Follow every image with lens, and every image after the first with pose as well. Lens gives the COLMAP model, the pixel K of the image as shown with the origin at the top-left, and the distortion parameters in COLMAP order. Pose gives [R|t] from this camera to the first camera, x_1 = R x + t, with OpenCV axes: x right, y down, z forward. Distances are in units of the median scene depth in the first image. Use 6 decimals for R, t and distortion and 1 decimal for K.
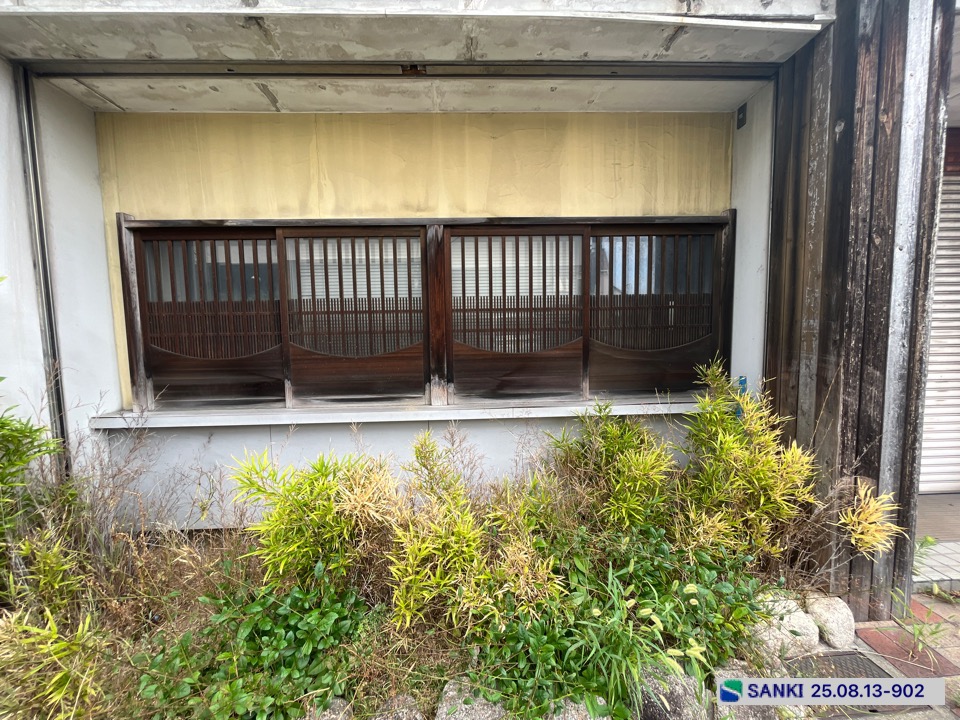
lens RADIAL K [[386.5, 0, 475.4], [0, 386.5, 359.8], [0, 0, 1]] dist [-0.001753, -0.000149]
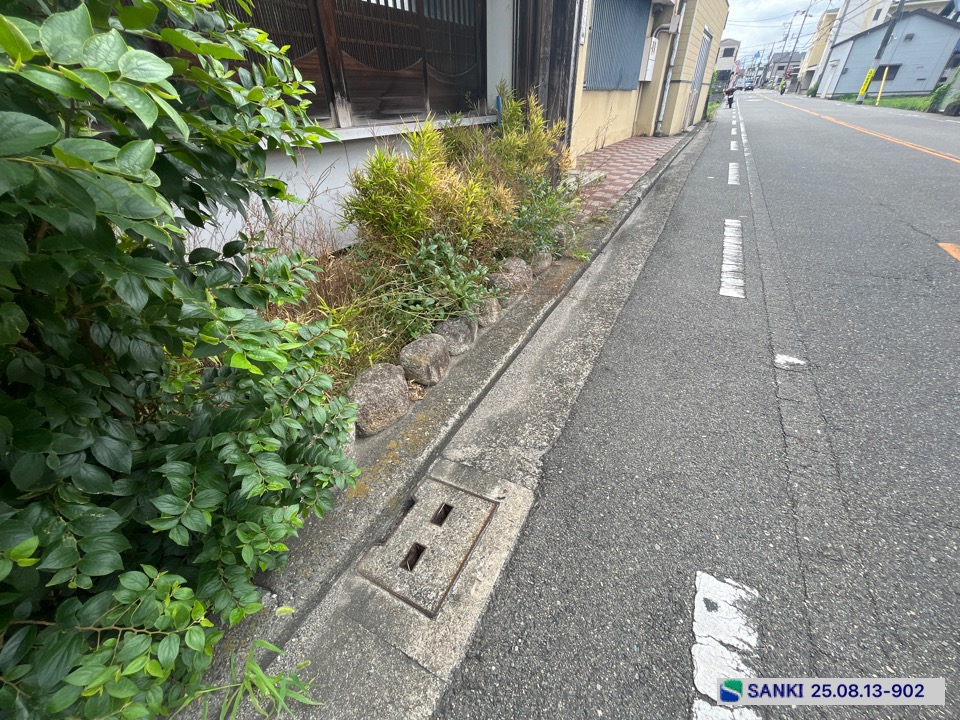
lens RADIAL K [[386.5, 0, 479.8], [0, 386.5, 359.0], [0, 0, 1]] dist [-0.001753, -0.000149]
pose [[0.548107, -0.463086, 0.696513, -1.198481], [0.082199, 0.858535, 0.506123, 0.203165], [-0.832359, -0.220157, 0.508635, 0.020378]]
